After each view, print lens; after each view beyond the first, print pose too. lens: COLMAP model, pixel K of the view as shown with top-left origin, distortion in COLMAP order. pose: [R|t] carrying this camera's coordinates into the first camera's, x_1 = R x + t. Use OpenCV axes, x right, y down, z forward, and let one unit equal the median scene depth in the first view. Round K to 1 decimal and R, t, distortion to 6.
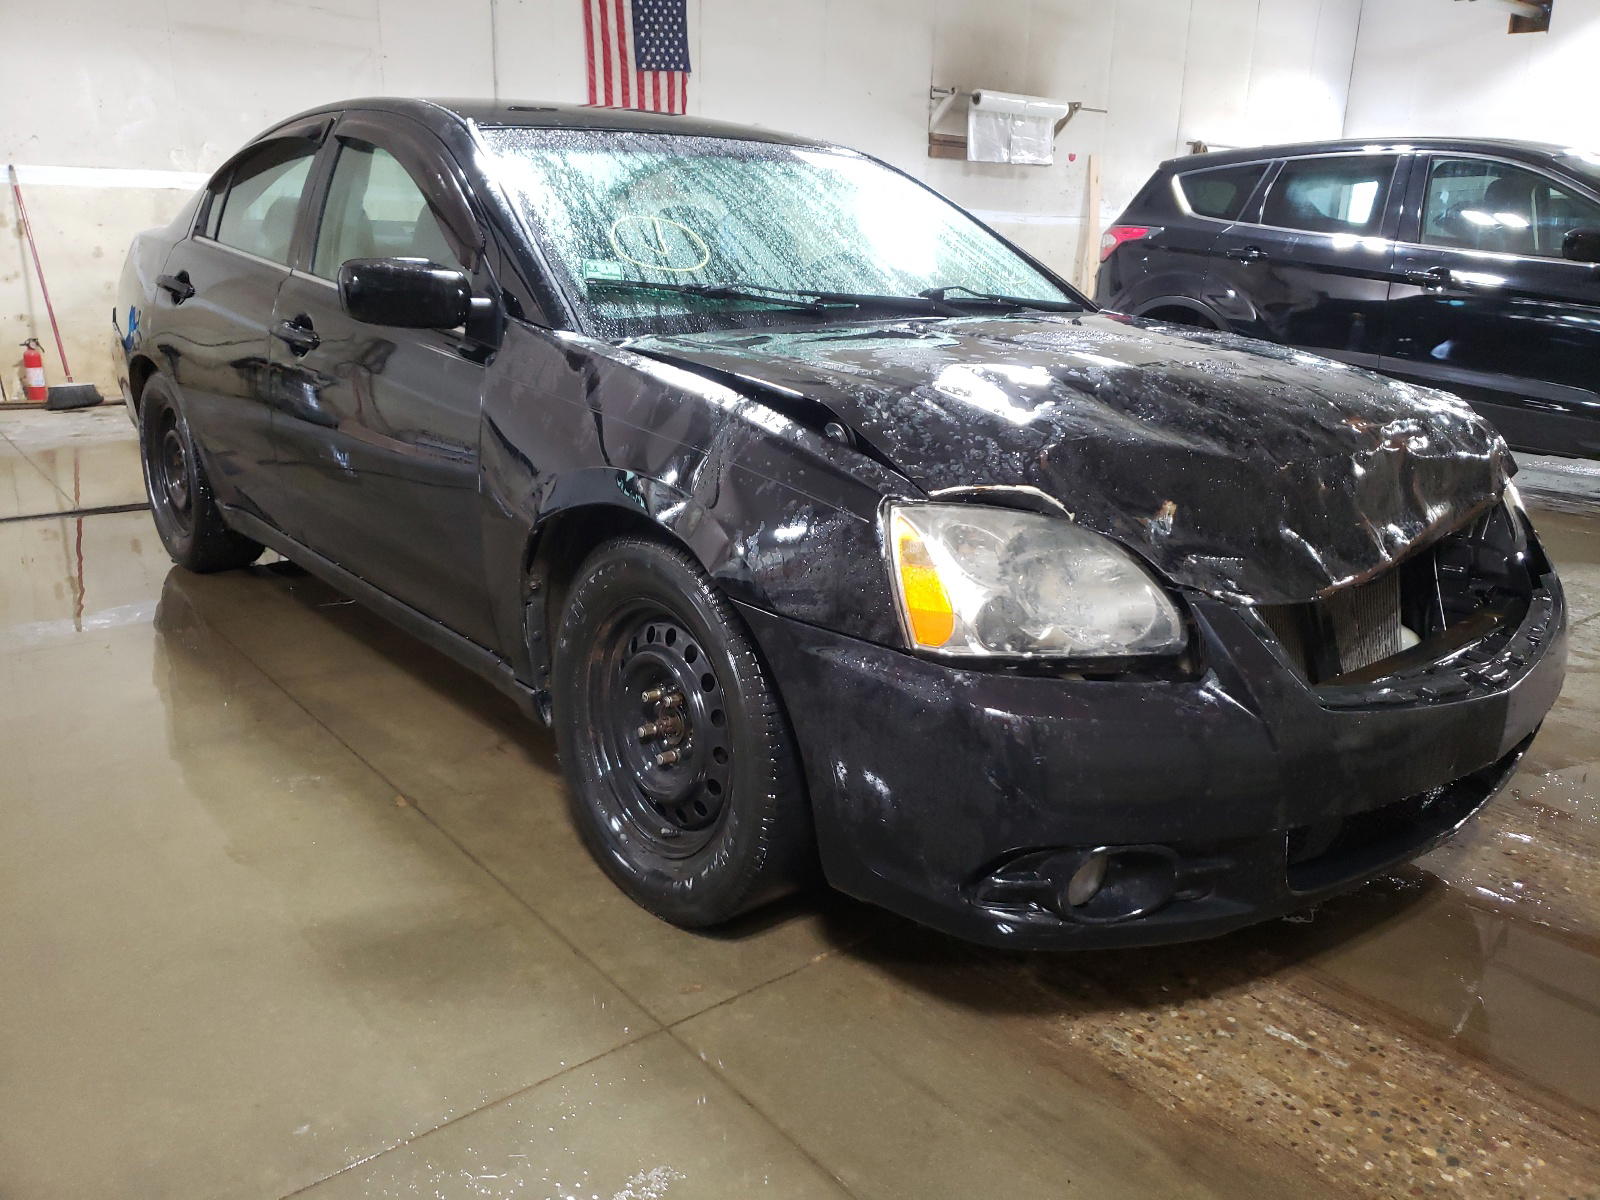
lens RADIAL K [[1231.4, 0, 795.9], [0, 1231.4, 567.7], [0, 0, 1]] dist [-0.008284, 0.029299]
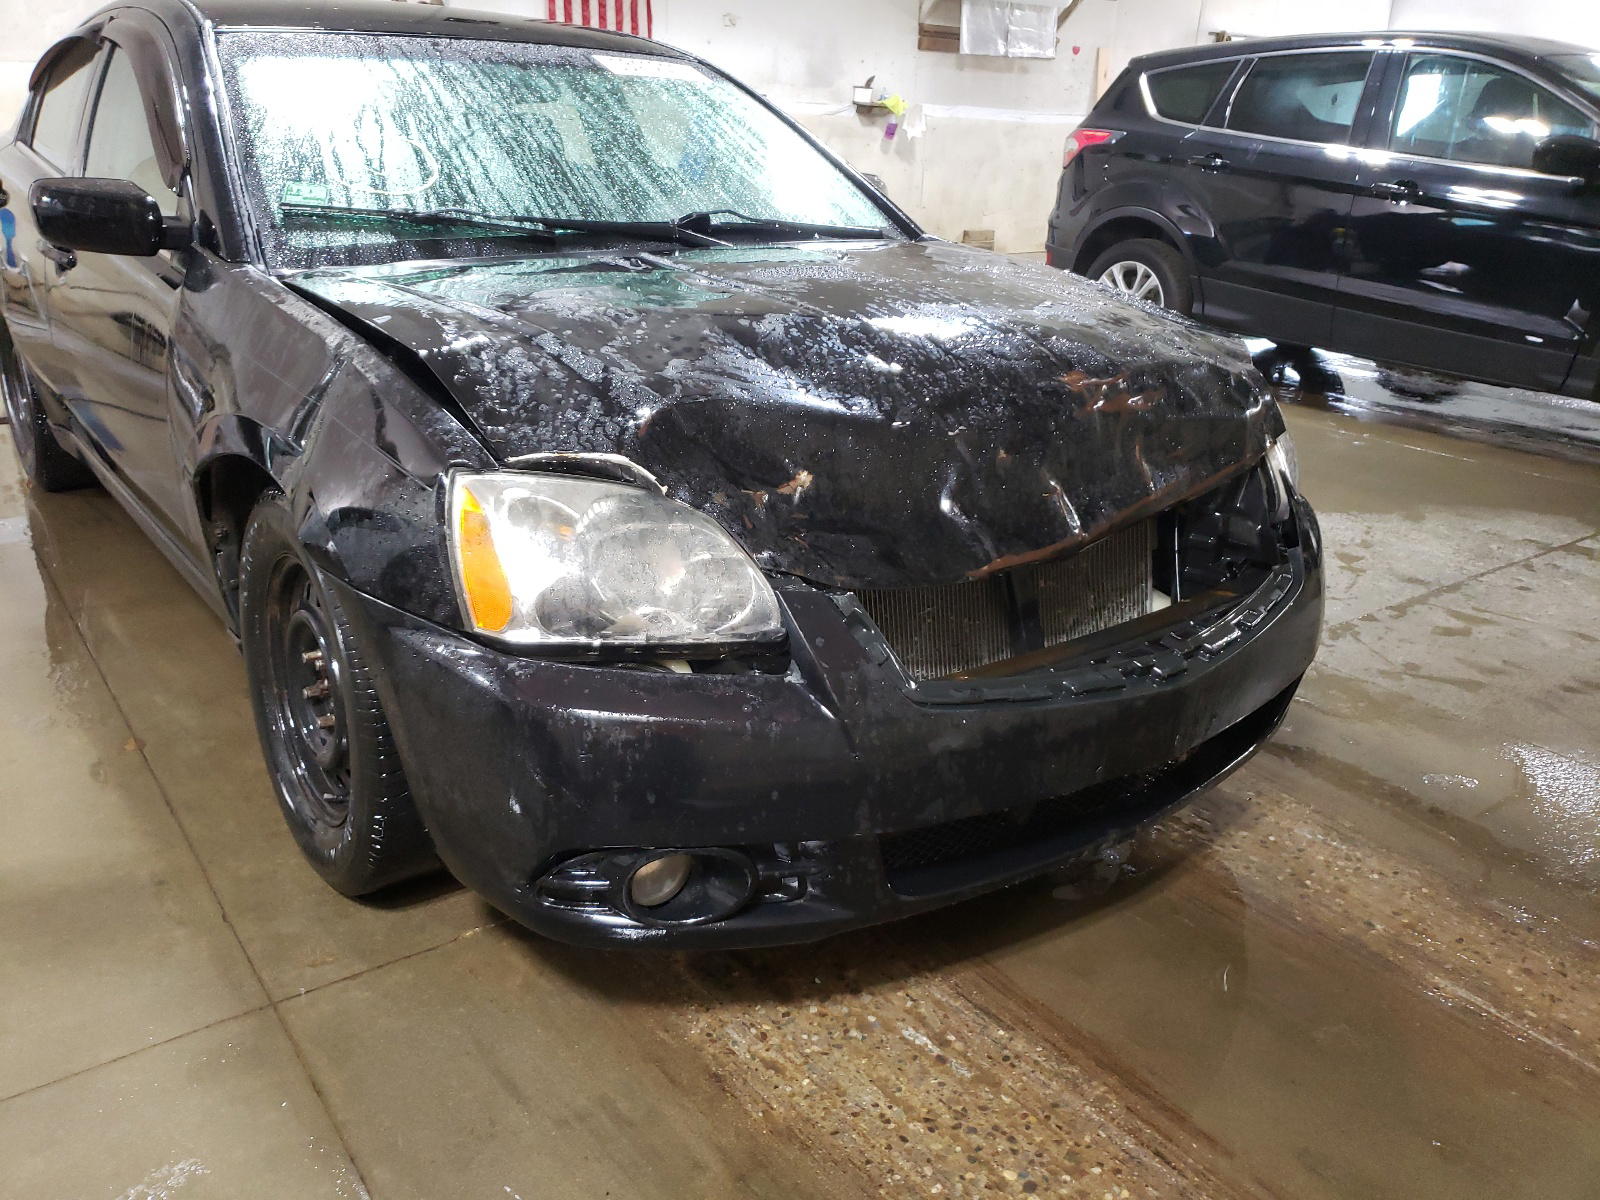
lens RADIAL K [[1231.4, 0, 786.1], [0, 1231.4, 587.9], [0, 0, 1]] dist [-0.008284, 0.029299]
pose [[0.998233, 0.025390, -0.053723, 0.323301], [-0.020205, 0.995278, 0.094944, -0.050246], [0.055880, -0.093691, 0.994032, 0.083938]]
